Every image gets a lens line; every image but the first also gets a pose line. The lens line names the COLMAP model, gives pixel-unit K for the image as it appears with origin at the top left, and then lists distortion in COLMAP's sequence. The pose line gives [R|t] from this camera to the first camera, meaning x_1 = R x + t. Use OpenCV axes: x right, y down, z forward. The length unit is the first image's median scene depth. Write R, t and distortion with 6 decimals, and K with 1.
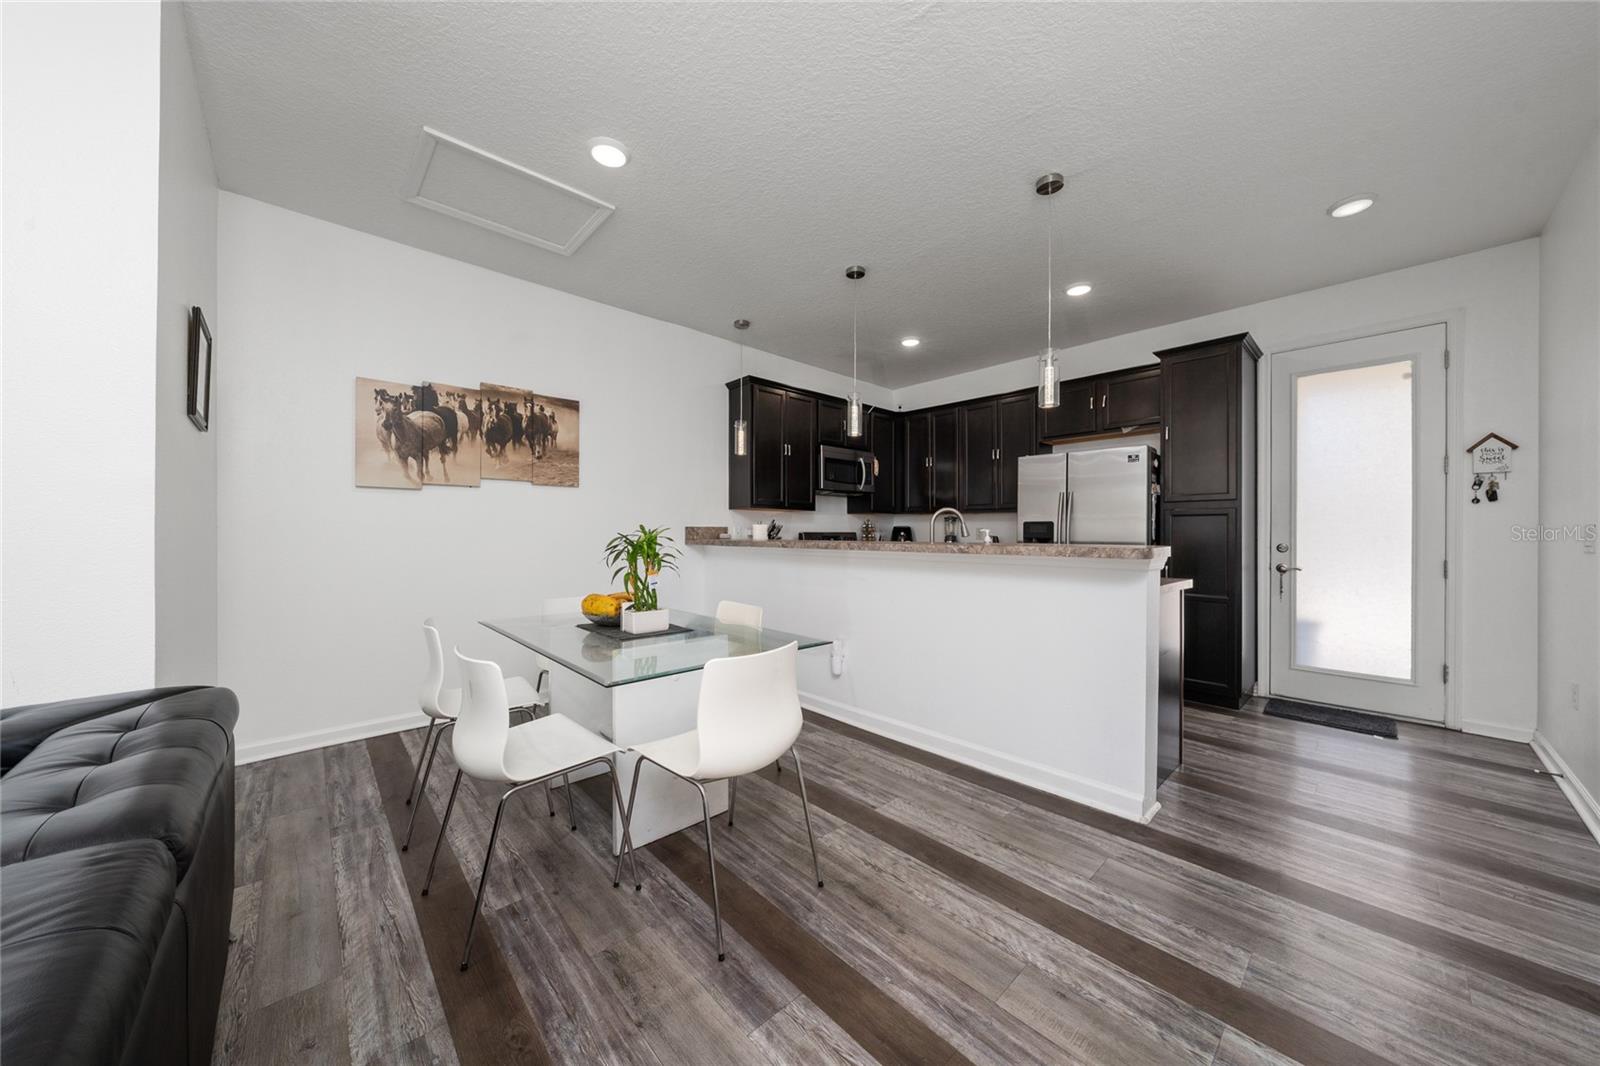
lens RADIAL K [[547.9, 0, 802.0], [0, 547.9, 531.4], [0, 0, 1]] dist [-0.001376, -0.000578]
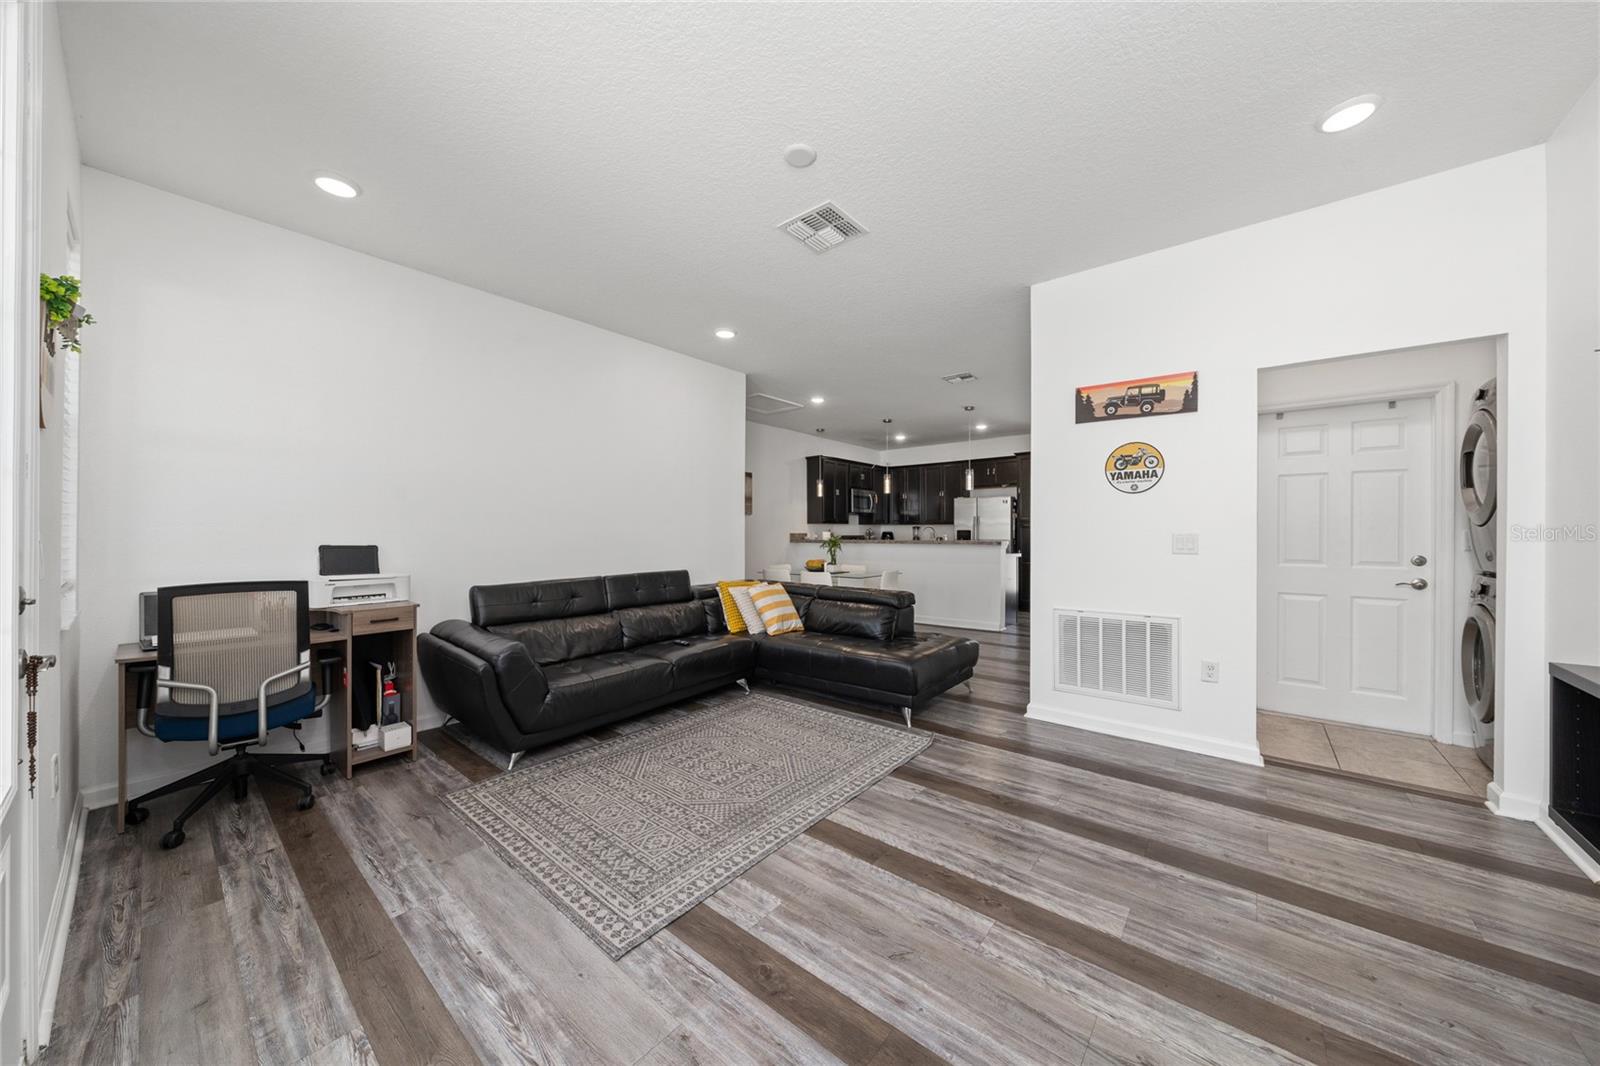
lens RADIAL K [[547.9, 0, 806.8], [0, 547.9, 532.8], [0, 0, 1]] dist [-0.001376, -0.000578]
pose [[0.989833, -0.003669, 0.142189, -0.516981], [0.003450, 0.999992, 0.001787, -0.015270], [-0.142195, -0.001278, 0.989838, -1.108210]]
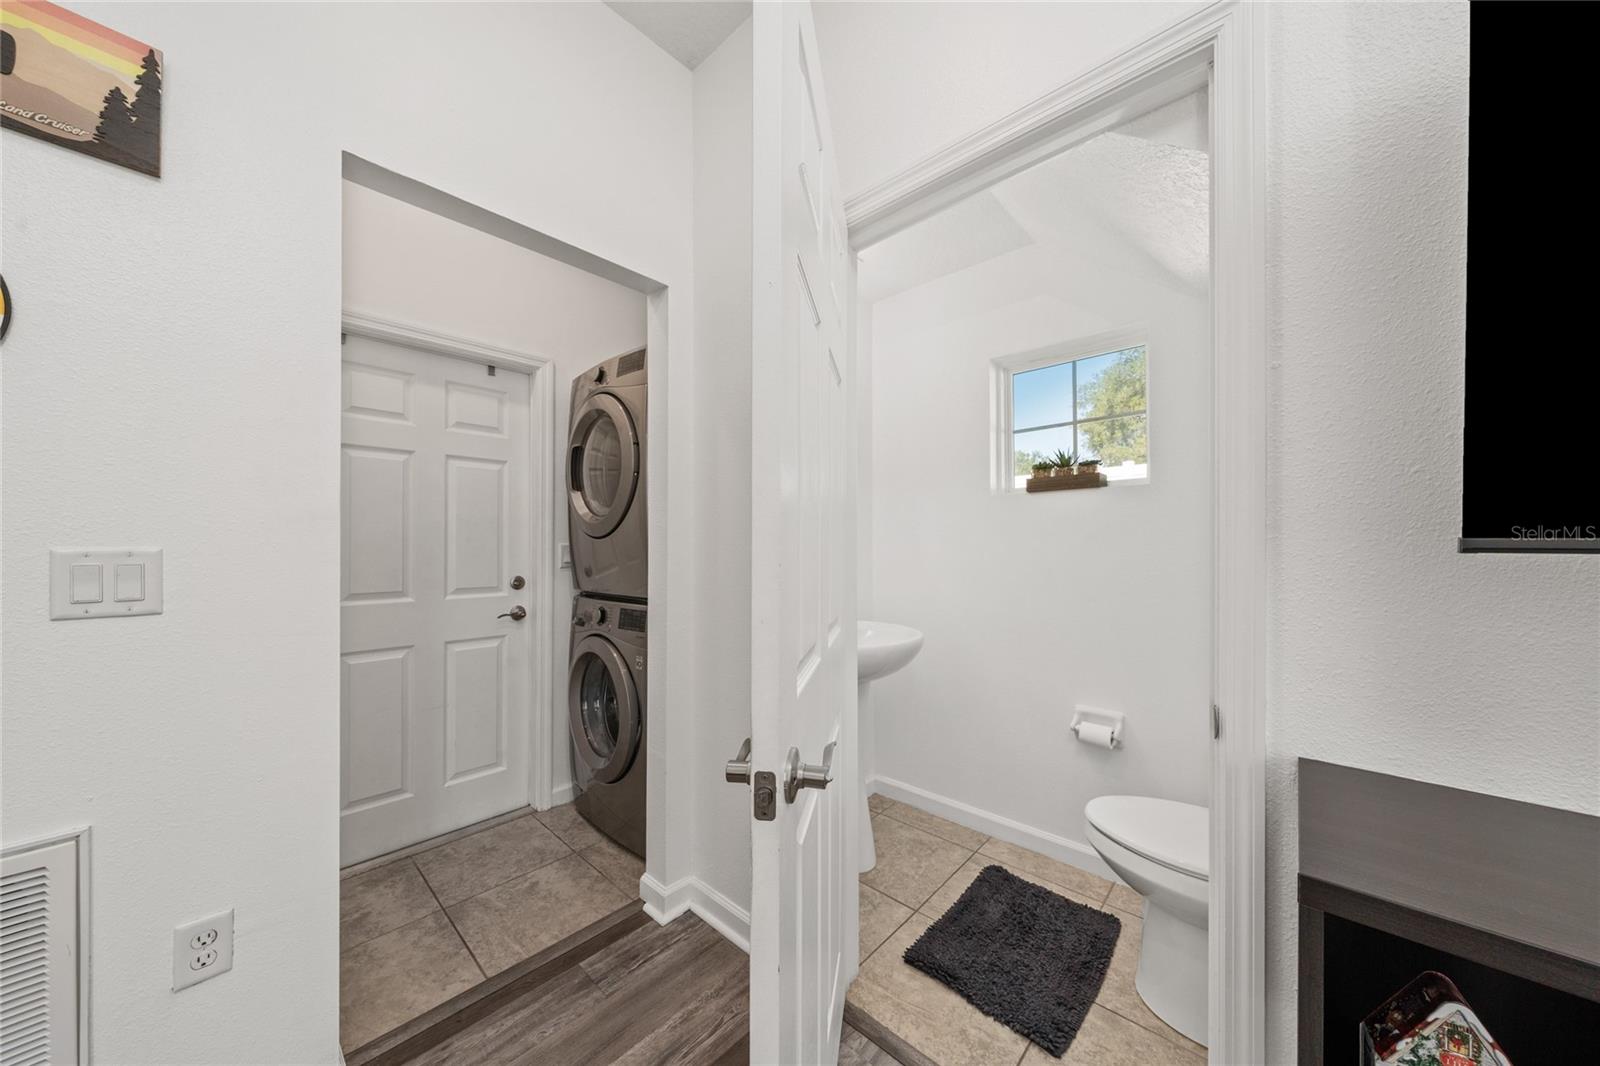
lens RADIAL K [[547.9, 0, 799.7], [0, 547.9, 543.6], [0, 0, 1]] dist [-0.001376, -0.000578]
pose [[-0.064909, -0.000711, 0.997891, -0.103885], [0.001678, 0.999998, 0.000822, -0.013575], [-0.997890, 0.001728, -0.064907, -0.671202]]
